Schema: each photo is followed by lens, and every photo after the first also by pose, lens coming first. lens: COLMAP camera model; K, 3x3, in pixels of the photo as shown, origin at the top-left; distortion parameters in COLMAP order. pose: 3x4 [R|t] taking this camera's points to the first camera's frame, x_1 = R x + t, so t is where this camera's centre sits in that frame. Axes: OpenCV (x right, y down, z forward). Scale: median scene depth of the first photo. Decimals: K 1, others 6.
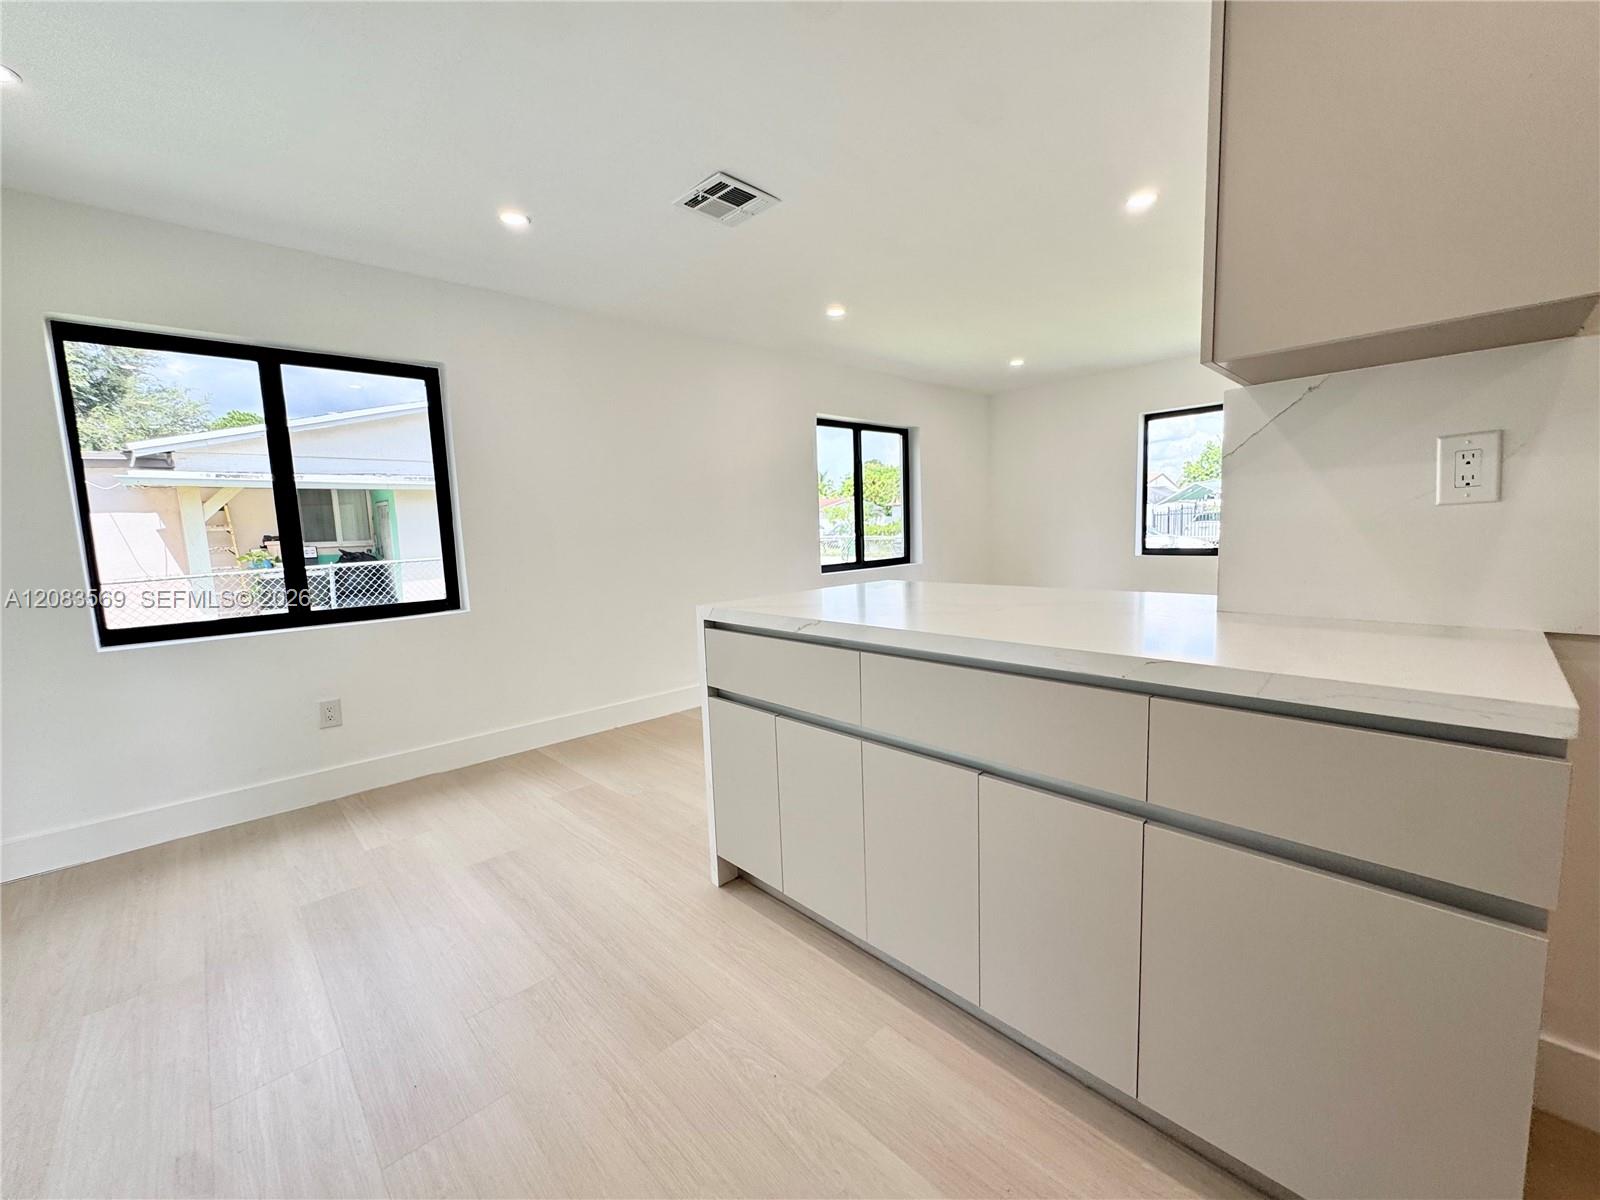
lens RADIAL K [[641.3, 0, 800.0], [0, 641.3, 600.0], [0, 0, 1]] dist [-0.003066, 0.000048]
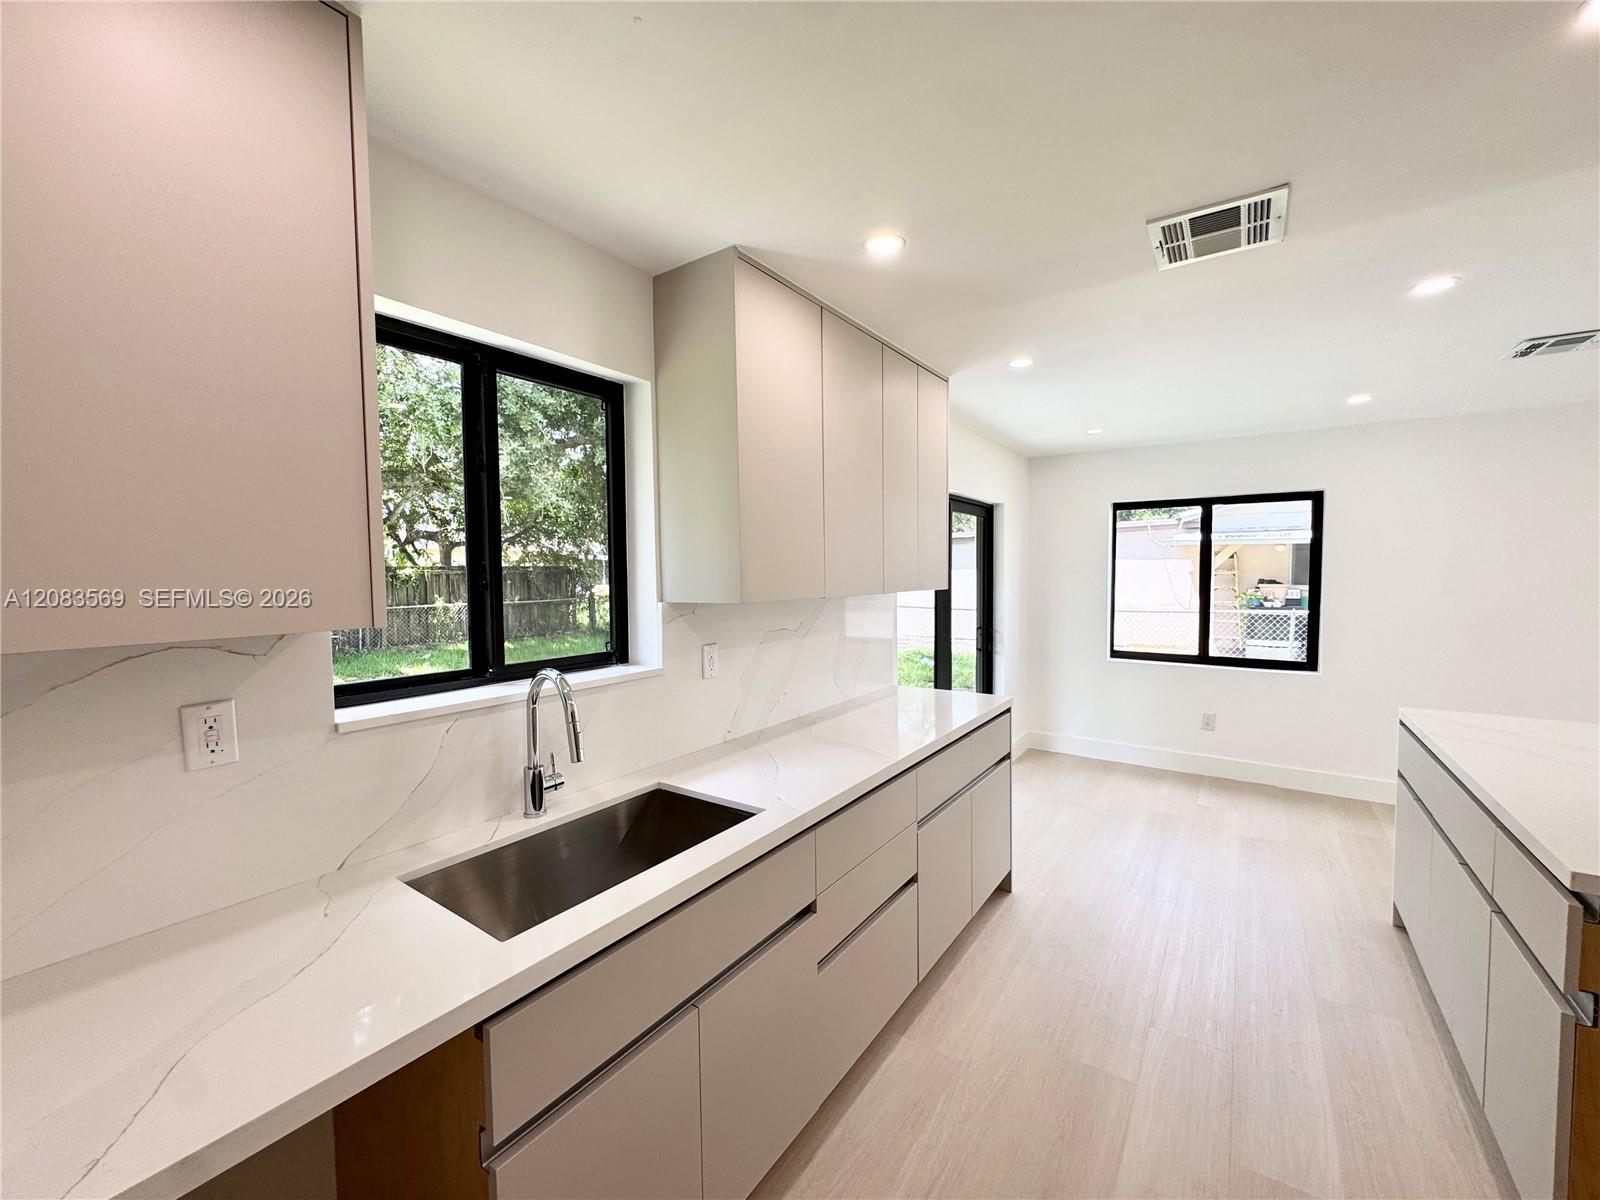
lens RADIAL K [[641.3, 0, 800.0], [0, 641.3, 600.0], [0, 0, 1]] dist [-0.003066, 0.000048]
pose [[0.199836, 0.081011, -0.976475, 0.678654], [-0.112042, 0.991929, 0.059364, -0.117442], [0.973402, 0.097543, 0.207299, -0.399168]]
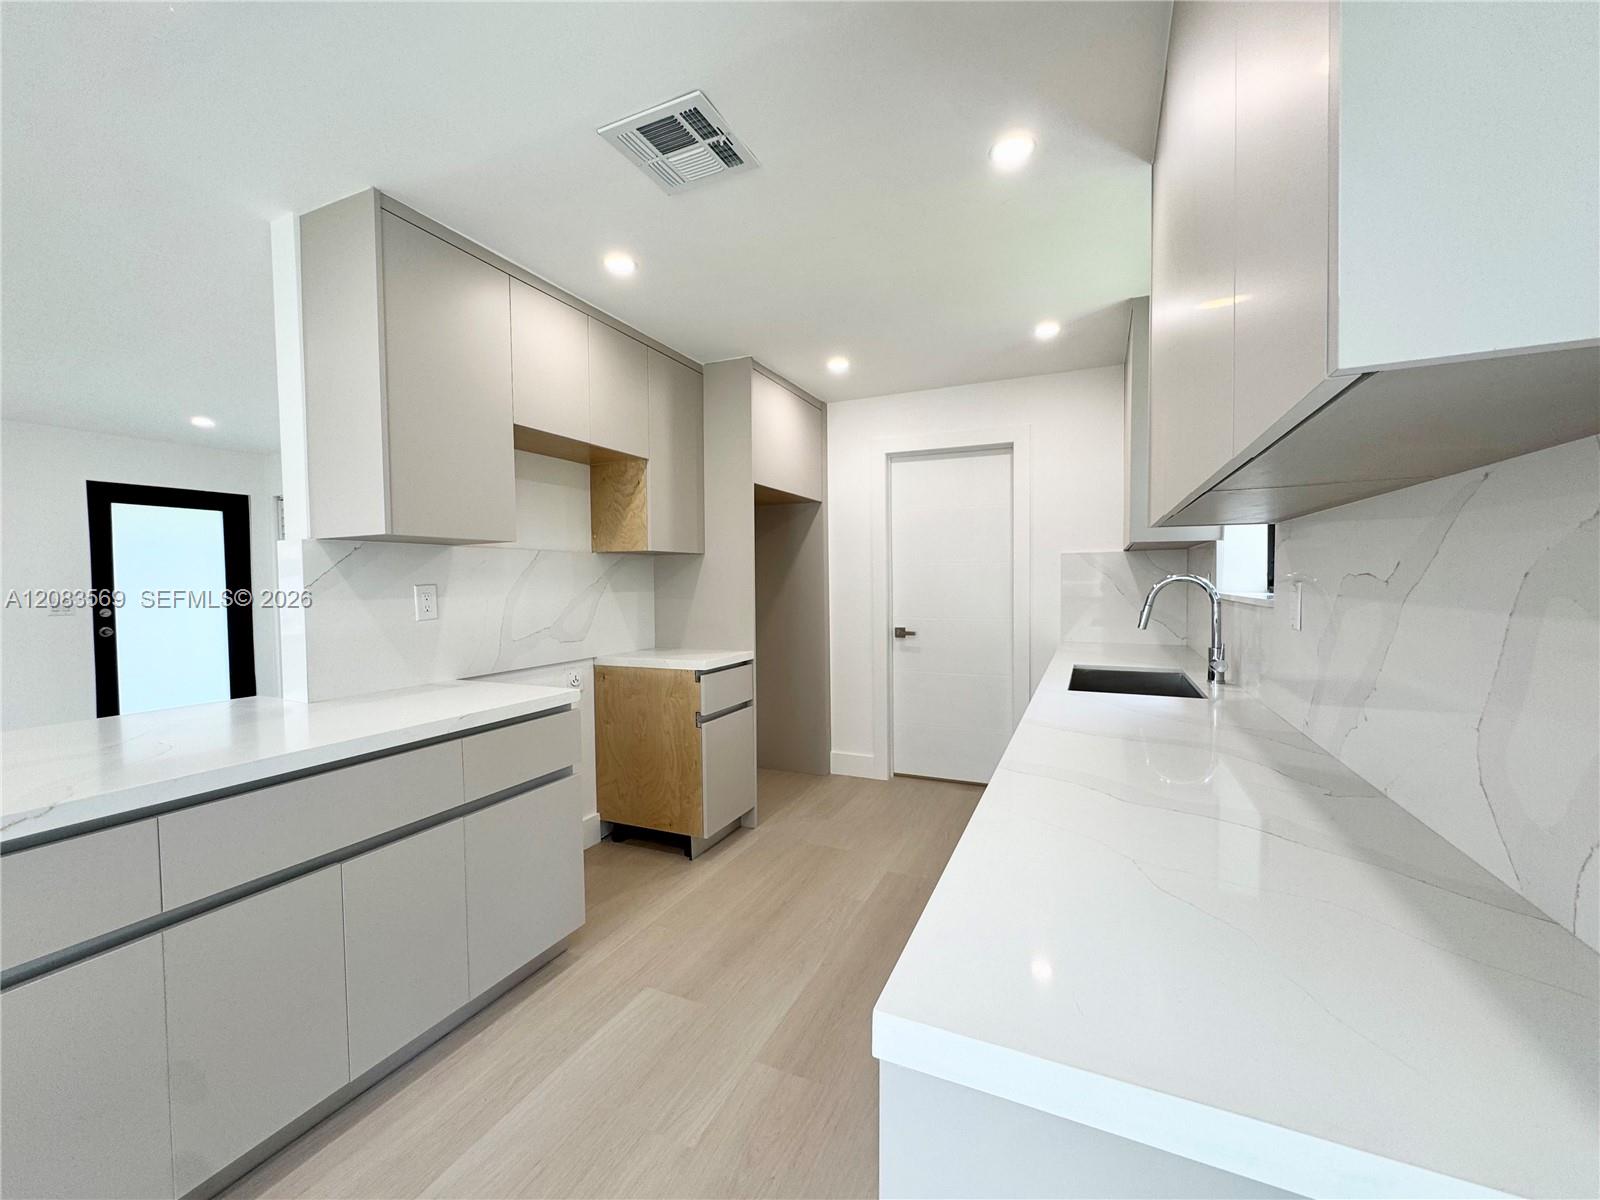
lens RADIAL K [[641.3, 0, 800.0], [0, 641.3, 600.0], [0, 0, 1]] dist [-0.003066, 0.000048]
pose [[-0.374349, 0.012191, 0.927208, -0.547830], [0.134048, 0.990122, 0.041102, -0.064468], [-0.917548, 0.139677, -0.372286, 0.312613]]
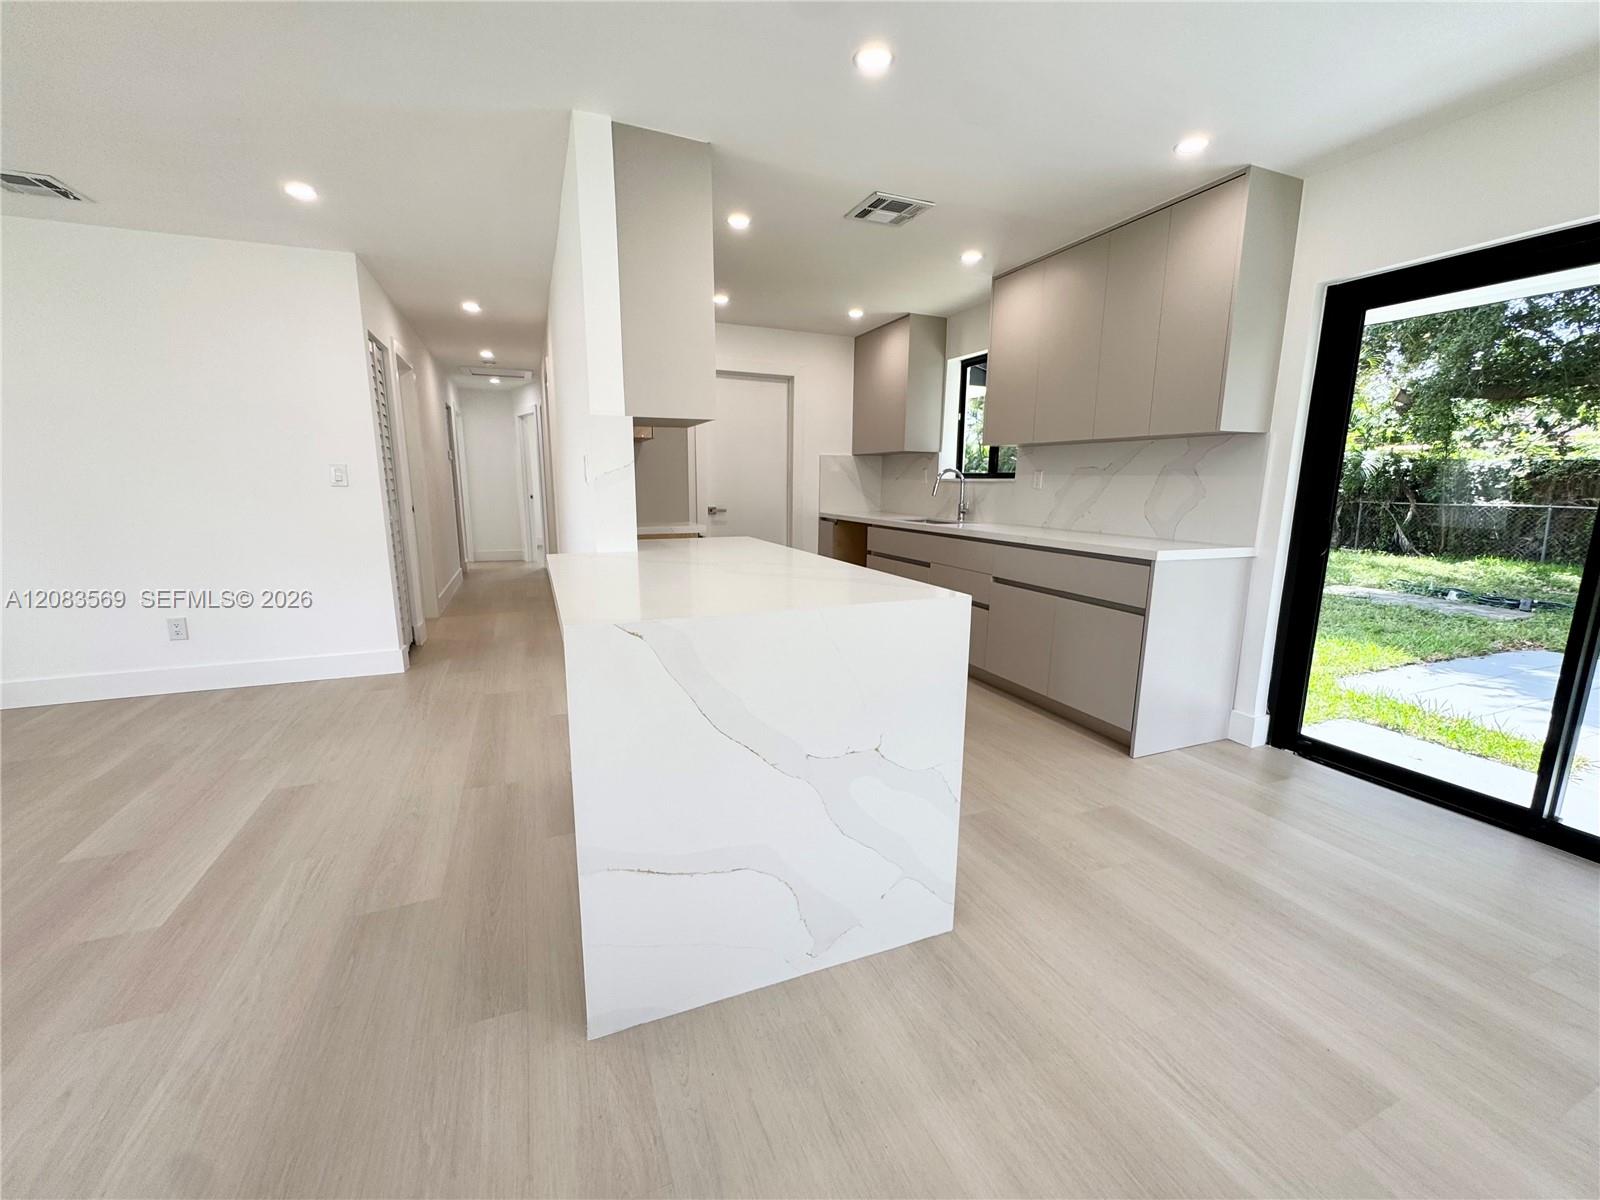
lens RADIAL K [[641.3, 0, 800.0], [0, 641.3, 600.0], [0, 0, 1]] dist [-0.003066, 0.000048]
pose [[-0.935035, -0.034392, 0.352883, -0.188408], [0.069308, 0.958353, 0.277048, -0.169093], [-0.347715, 0.283508, -0.893710, 1.376851]]
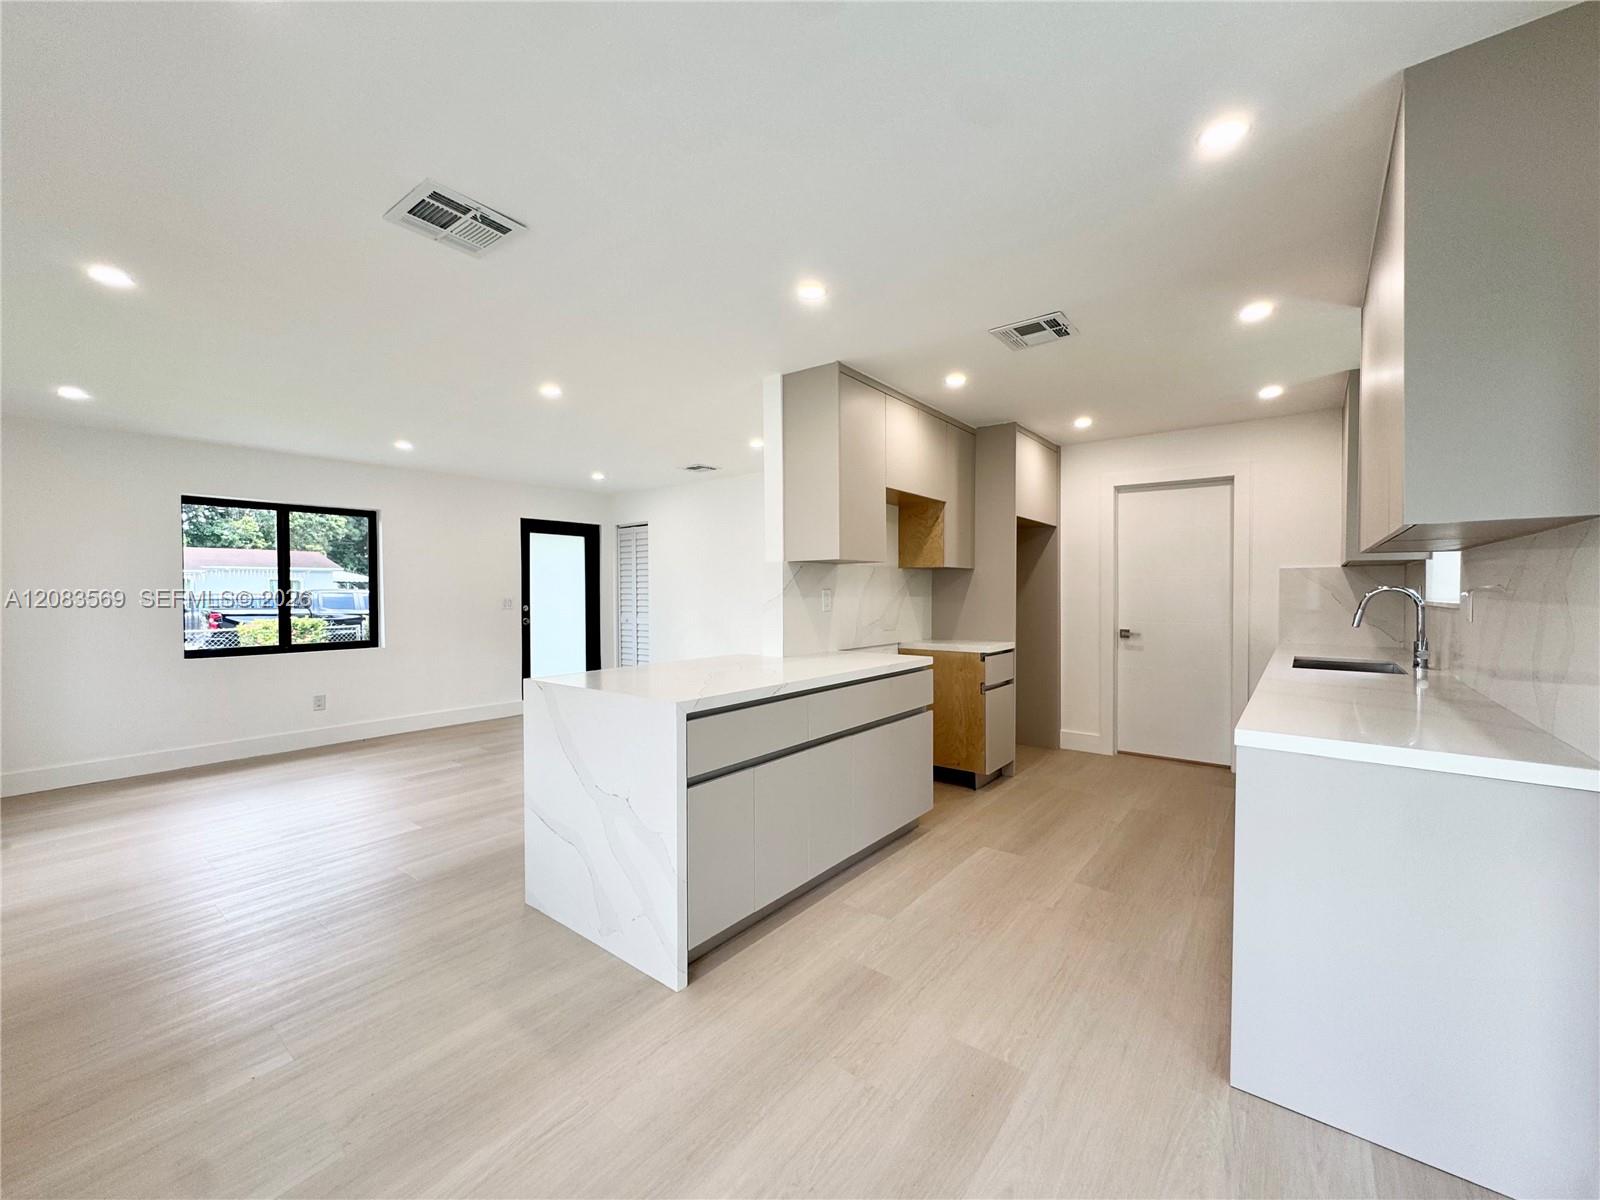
lens RADIAL K [[641.3, 0, 800.0], [0, 641.3, 600.0], [0, 0, 1]] dist [-0.003066, 0.000048]
pose [[-0.144792, 0.024536, 0.989158, -0.923912], [0.123861, 0.992278, -0.006483, -0.093658], [-0.981679, 0.121579, -0.146713, 0.728066]]
